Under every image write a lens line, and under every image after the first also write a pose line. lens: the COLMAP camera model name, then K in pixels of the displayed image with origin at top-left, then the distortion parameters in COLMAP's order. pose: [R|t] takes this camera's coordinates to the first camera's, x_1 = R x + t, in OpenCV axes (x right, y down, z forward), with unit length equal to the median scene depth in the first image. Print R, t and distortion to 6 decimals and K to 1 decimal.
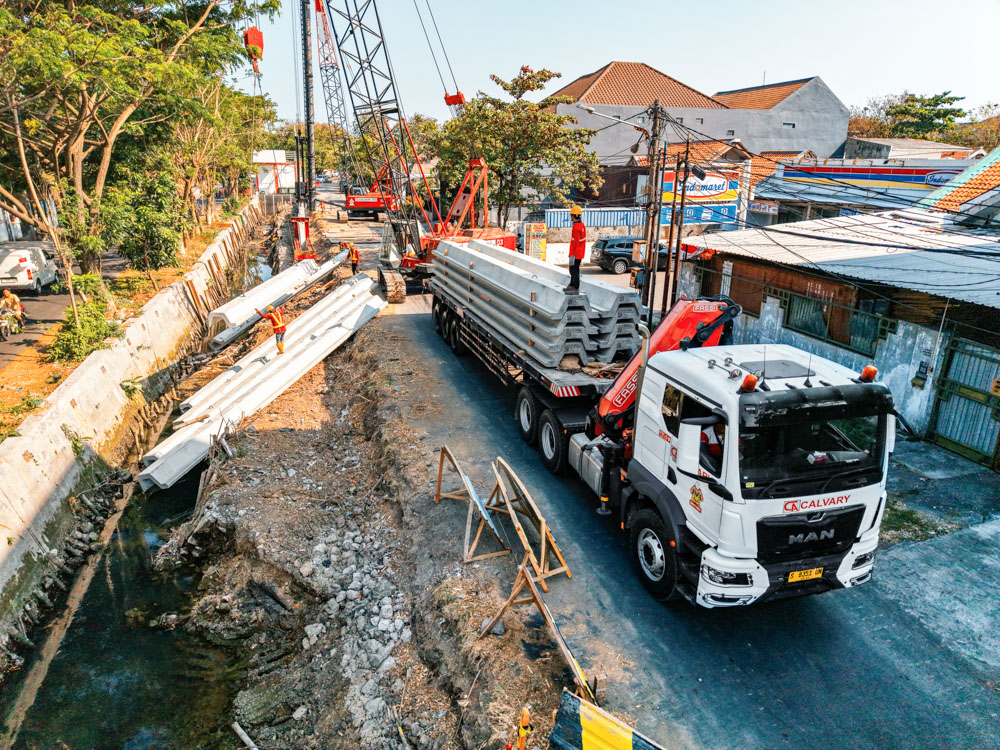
lens RADIAL K [[667.7, 0, 501.8], [0, 667.7, 383.9], [0, 0, 1]] dist [0.036852, -0.049226]
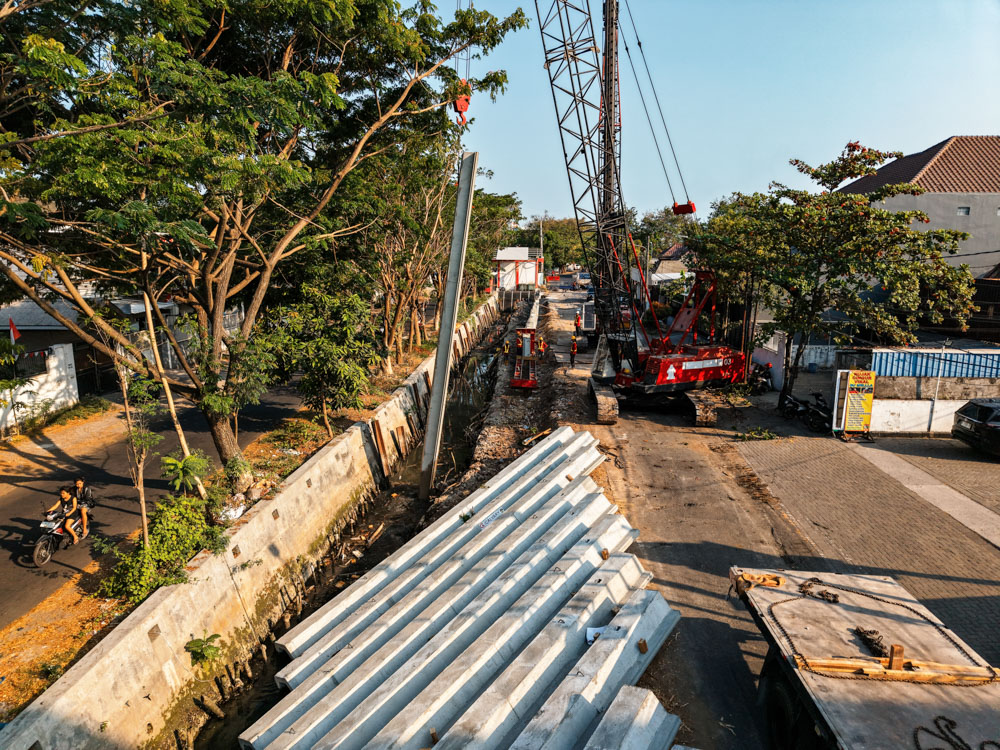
lens RADIAL K [[667.7, 0, 501.8], [0, 667.7, 383.9], [0, 0, 1]] dist [0.036852, -0.049226]
pose [[0.940675, 0.061477, -0.333692, -0.053797], [-0.102610, 0.988944, -0.107060, -0.118908], [0.323421, 0.134949, 0.936583, 0.272487]]
